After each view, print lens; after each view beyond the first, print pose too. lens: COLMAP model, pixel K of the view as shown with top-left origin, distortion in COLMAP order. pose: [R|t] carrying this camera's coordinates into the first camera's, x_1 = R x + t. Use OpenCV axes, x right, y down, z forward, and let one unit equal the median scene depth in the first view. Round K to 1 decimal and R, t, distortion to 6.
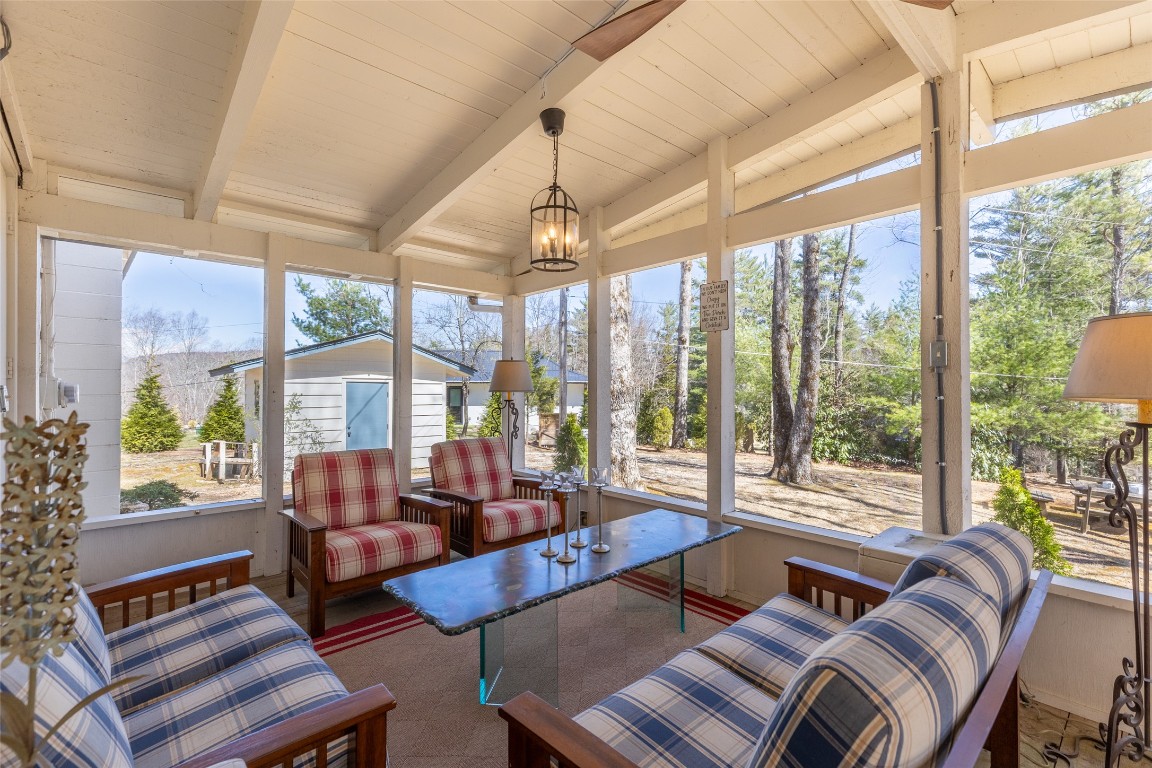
lens RADIAL K [[508.8, 0, 552.1], [0, 508.8, 395.2], [0, 0, 1]] dist [0.001958, 0.000326]
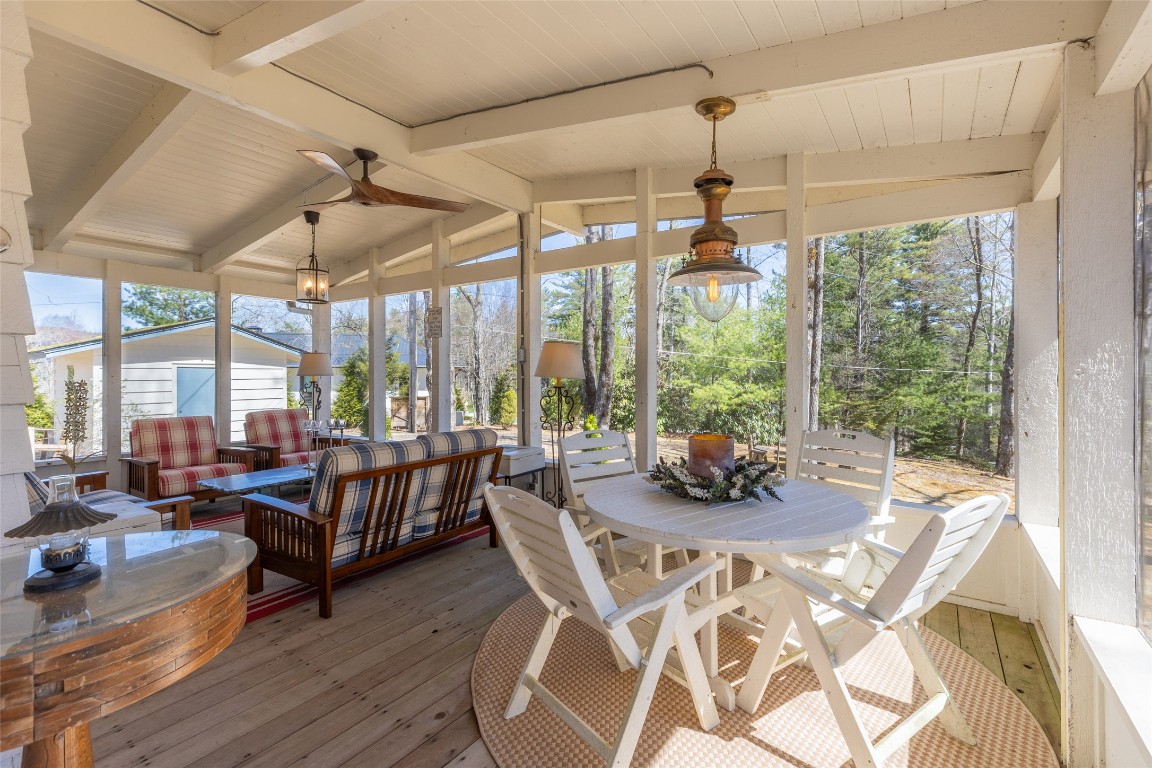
lens RADIAL K [[522.9, 0, 571.0], [0, 522.9, 378.9], [0, 0, 1]] dist [-0.000114, -0.000126]
pose [[0.966909, -0.005550, 0.255061, 0.238445], [0.005961, 0.999982, -0.000836, 0.008804], [-0.255051, 0.002329, 0.966925, -0.560395]]
